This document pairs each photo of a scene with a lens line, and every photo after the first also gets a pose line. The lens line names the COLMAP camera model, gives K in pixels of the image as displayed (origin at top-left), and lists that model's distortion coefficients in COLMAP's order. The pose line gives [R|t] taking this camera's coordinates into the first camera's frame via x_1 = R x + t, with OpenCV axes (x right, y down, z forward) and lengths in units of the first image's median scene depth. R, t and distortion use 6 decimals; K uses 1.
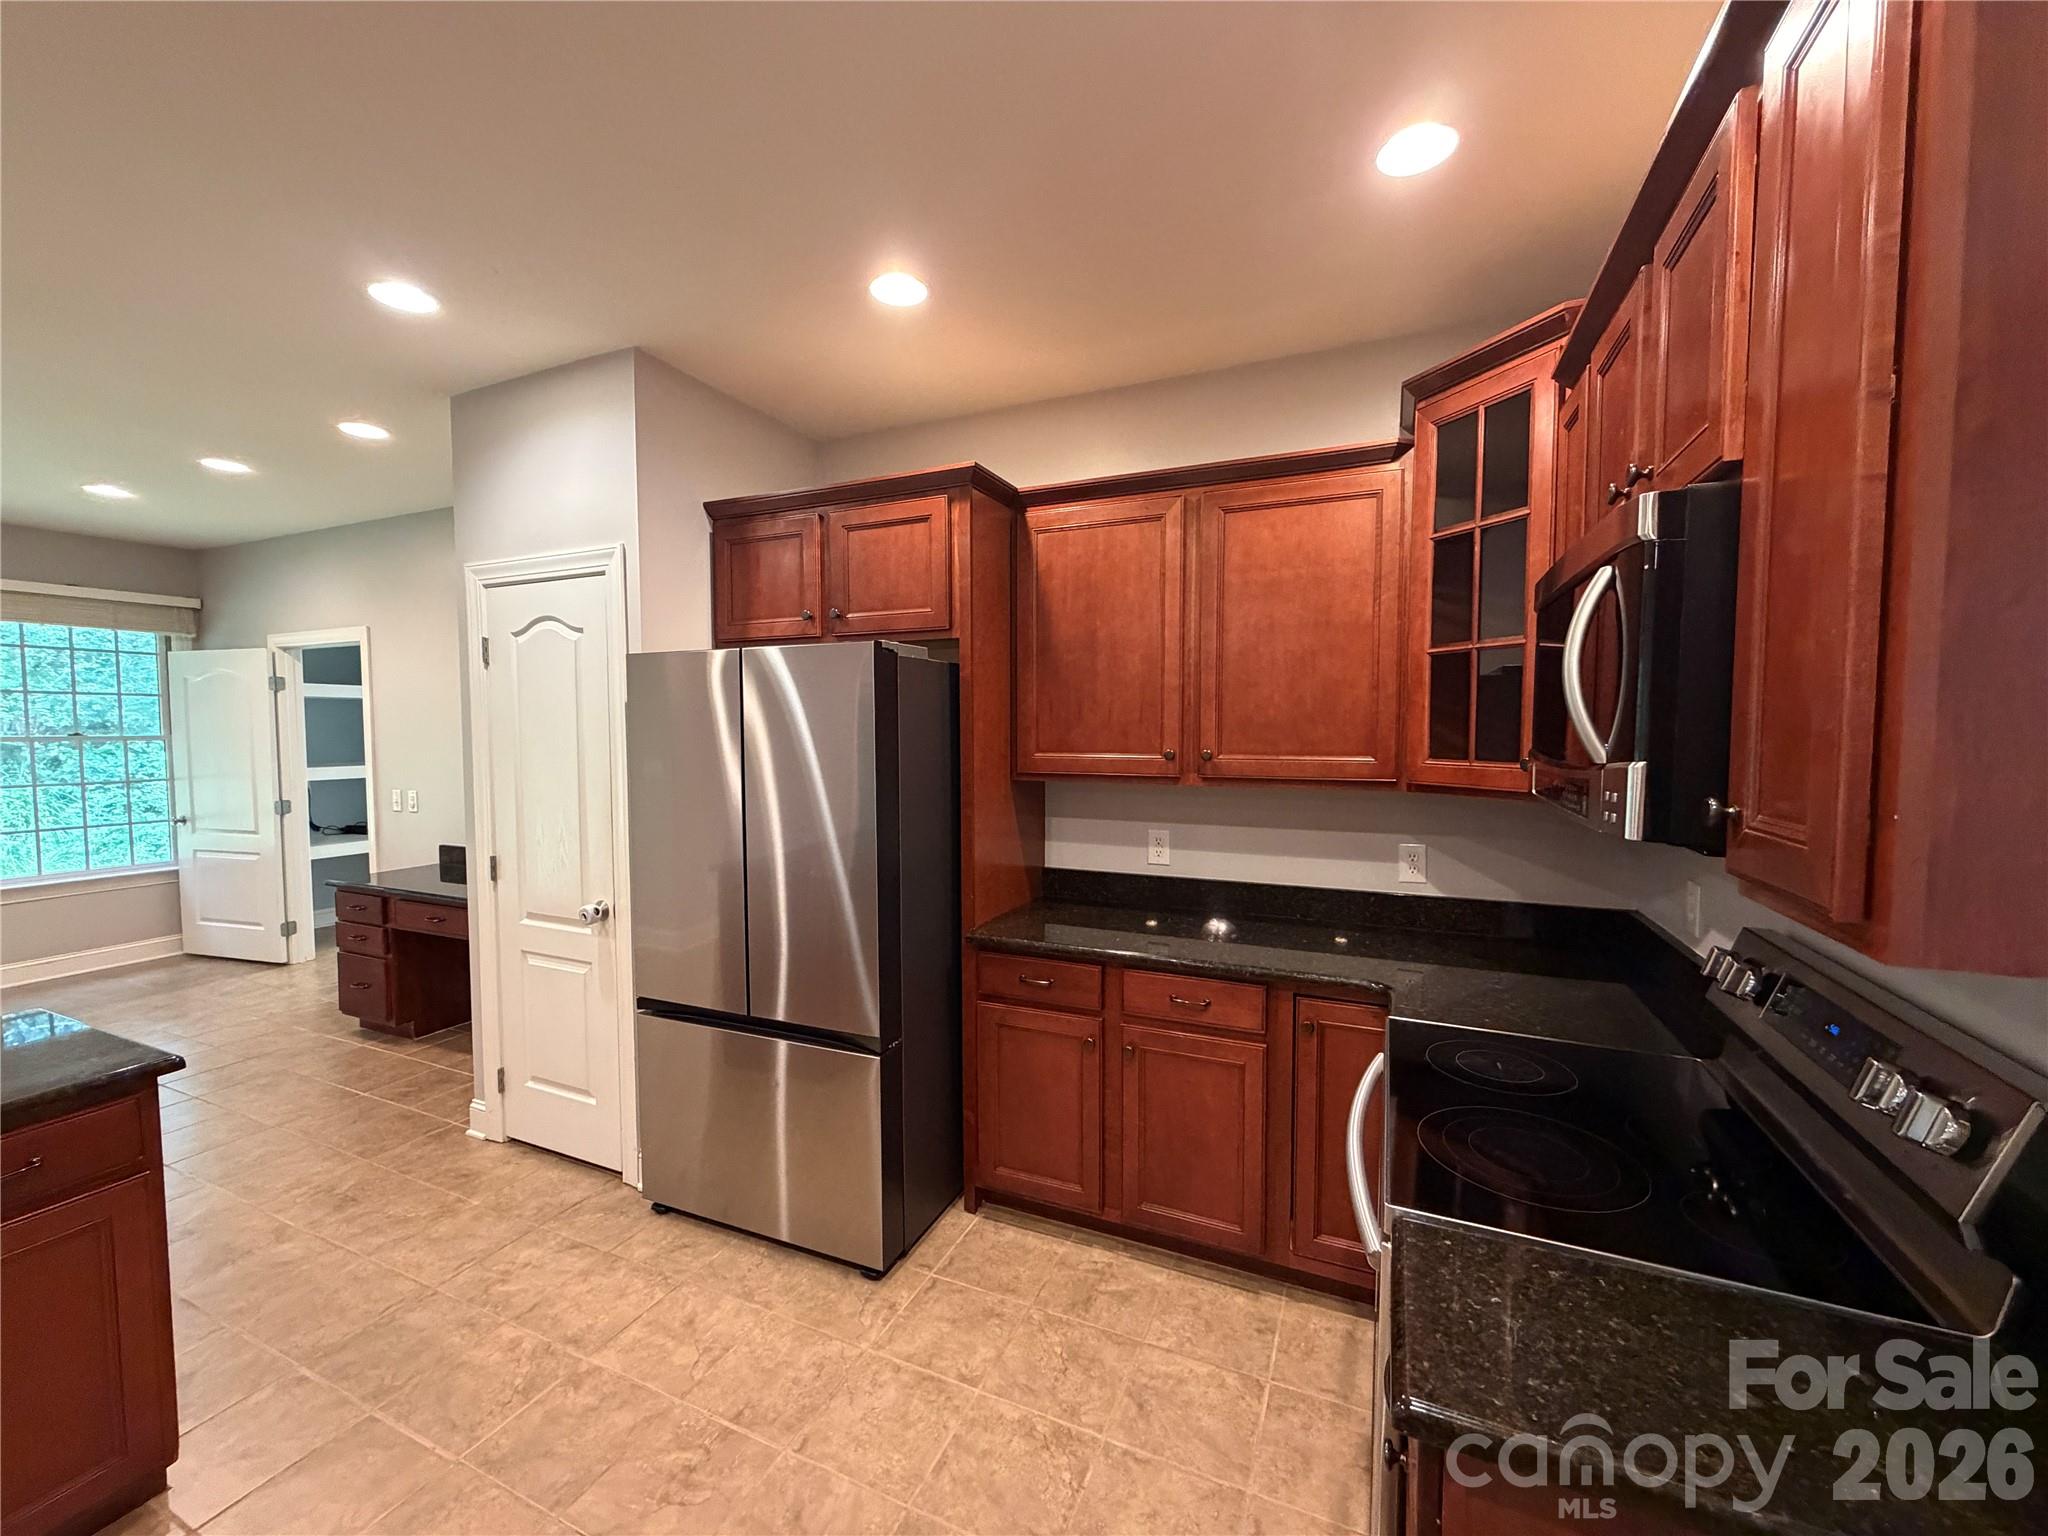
lens RADIAL K [[816.9, 0, 1024.6], [0, 816.9, 768.5], [0, 0, 1]] dist [-0.001976, 0.000781]
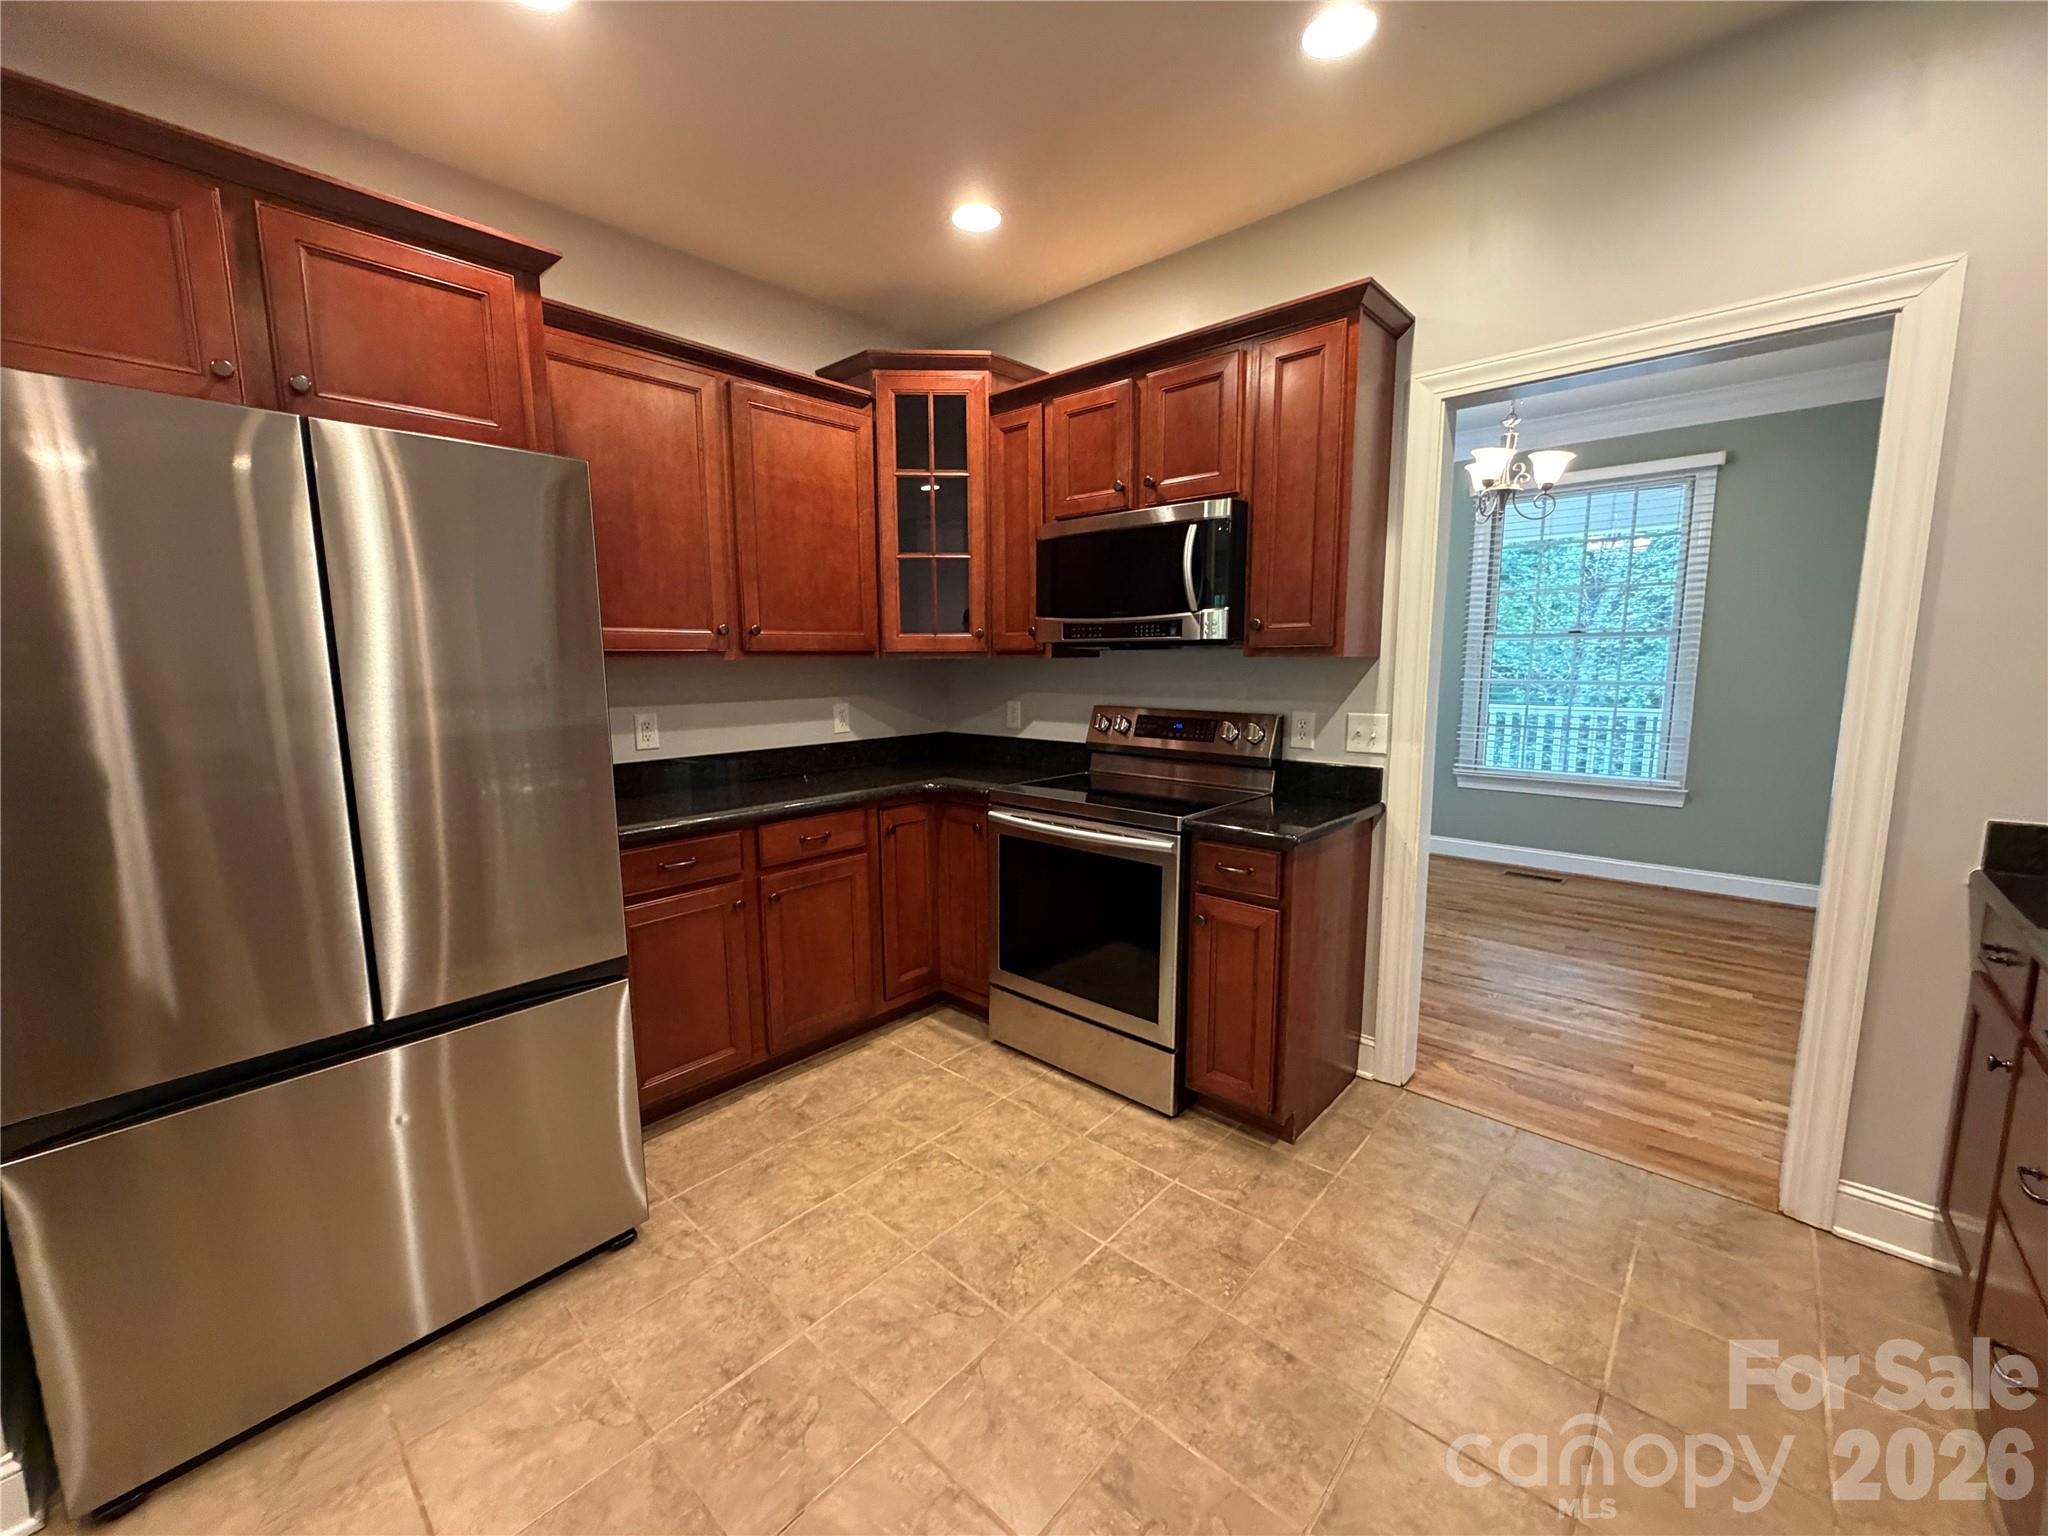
lens RADIAL K [[816.9, 0, 1019.7], [0, 816.9, 767.8], [0, 0, 1]] dist [-0.001976, 0.000781]
pose [[0.308331, -0.129021, 0.942489, -0.692393], [0.056498, 0.991494, 0.117247, 0.055601], [-0.949600, 0.017098, 0.312998, 0.301912]]
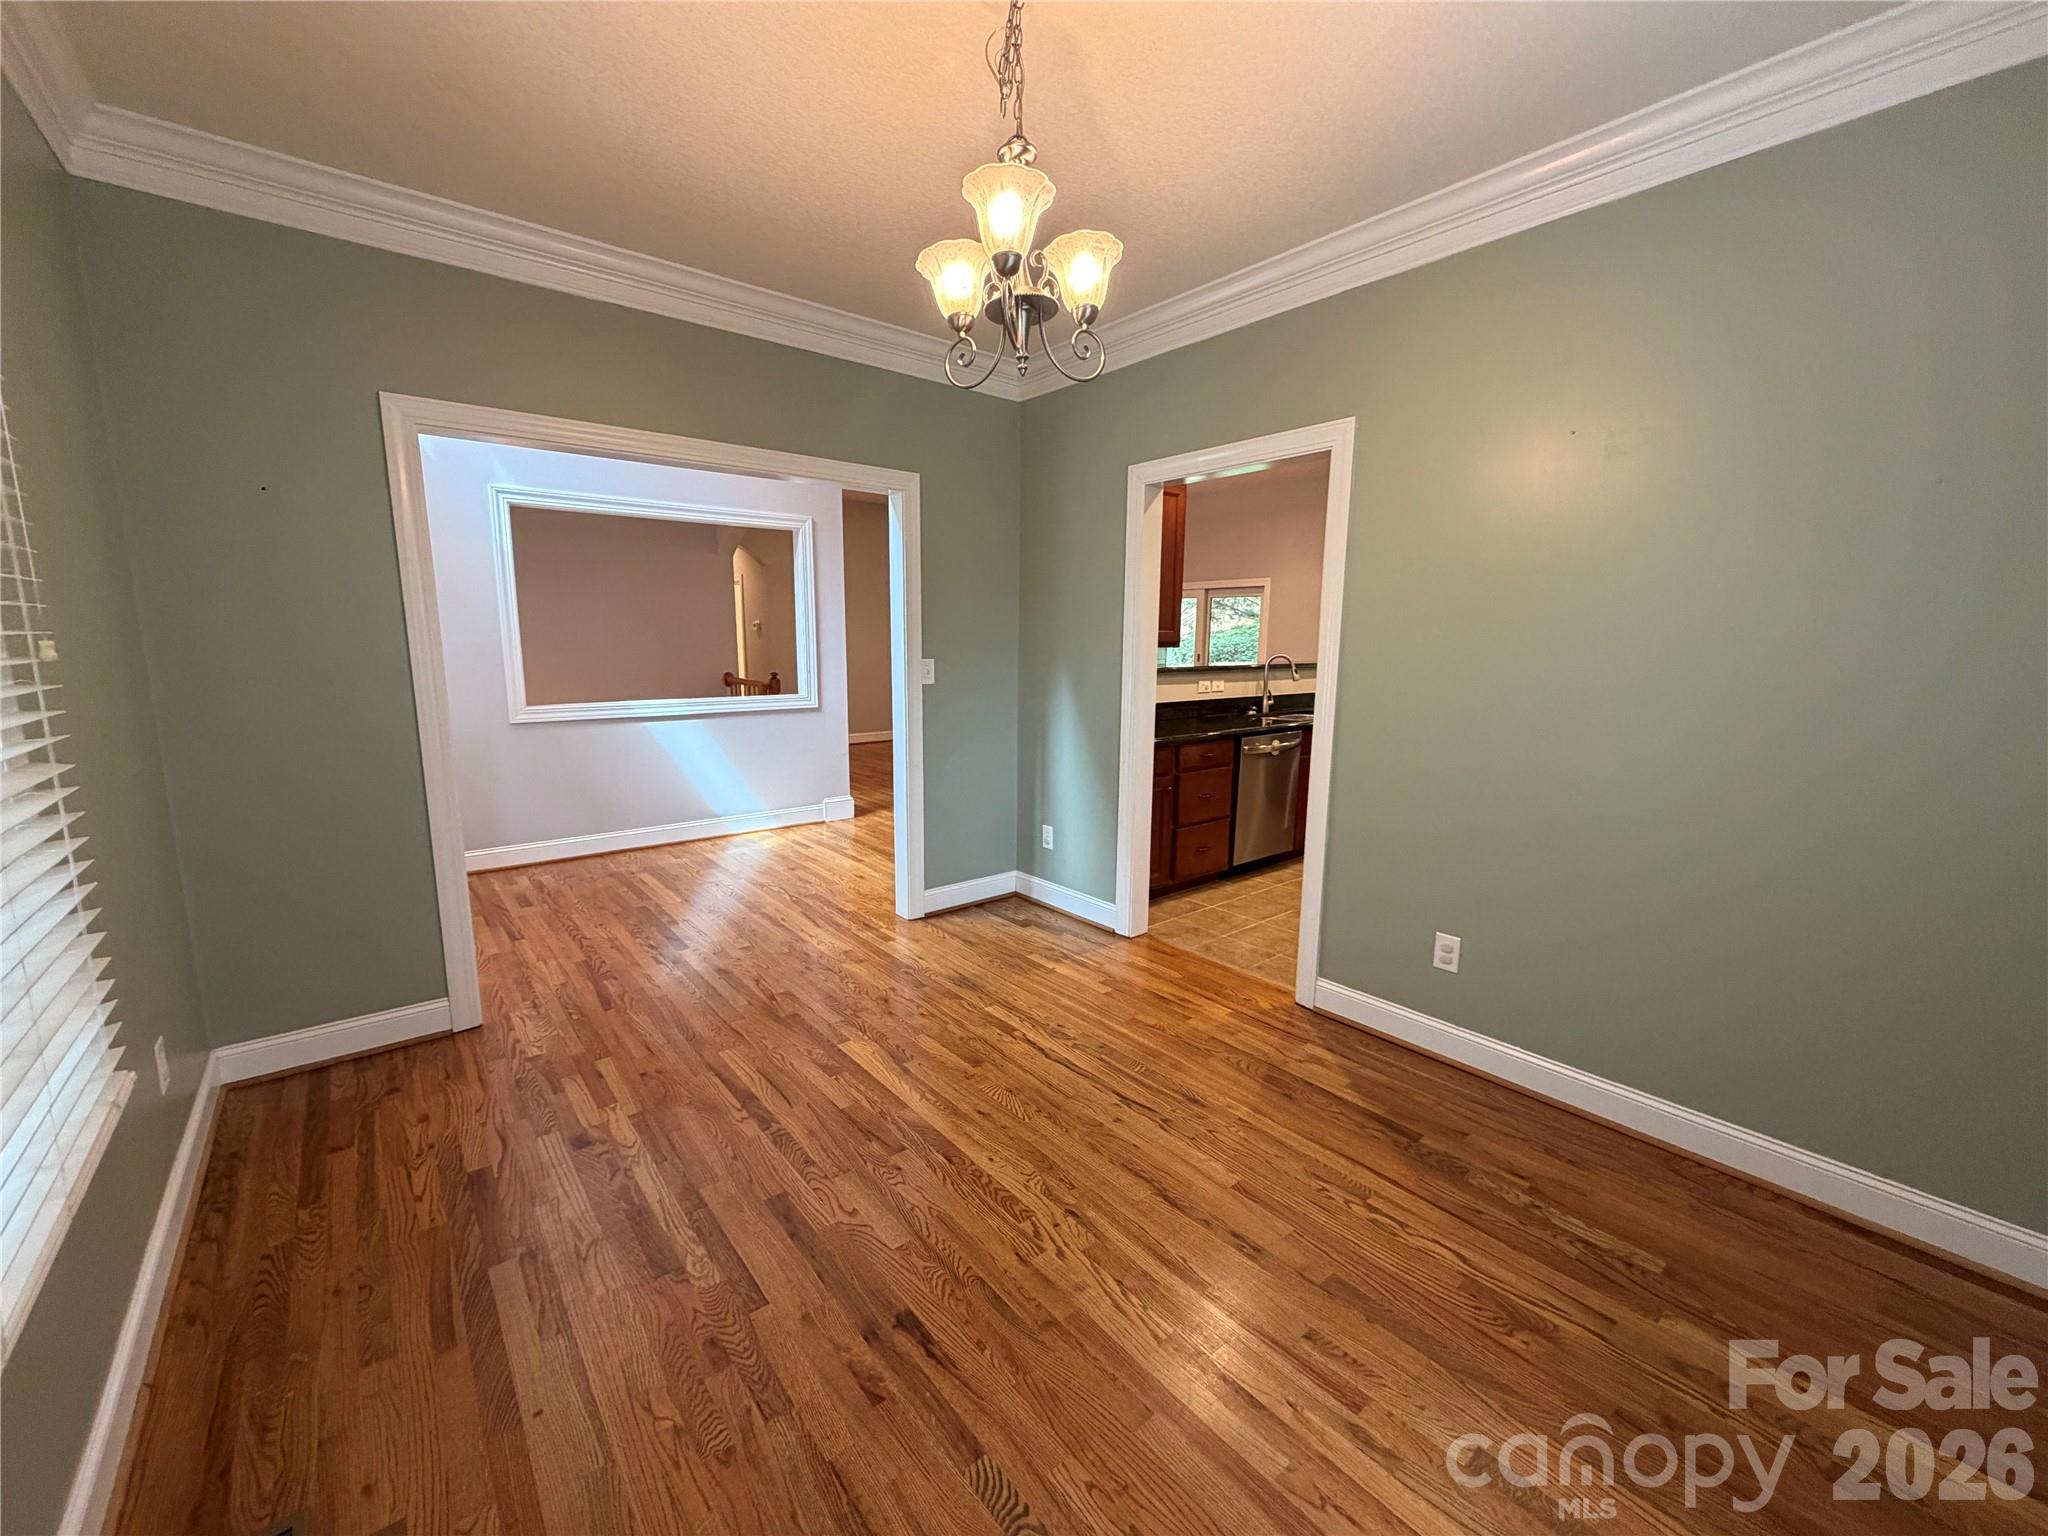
lens RADIAL K [[816.9, 0, 1019.3], [0, 816.9, 771.0], [0, 0, 1]] dist [-0.001976, 0.000781]
pose [[-0.445973, 0.147894, -0.882743, 1.603908], [-0.055007, 0.979861, 0.191956, 0.025393], [0.893355, 0.134164, -0.428856, 0.268830]]
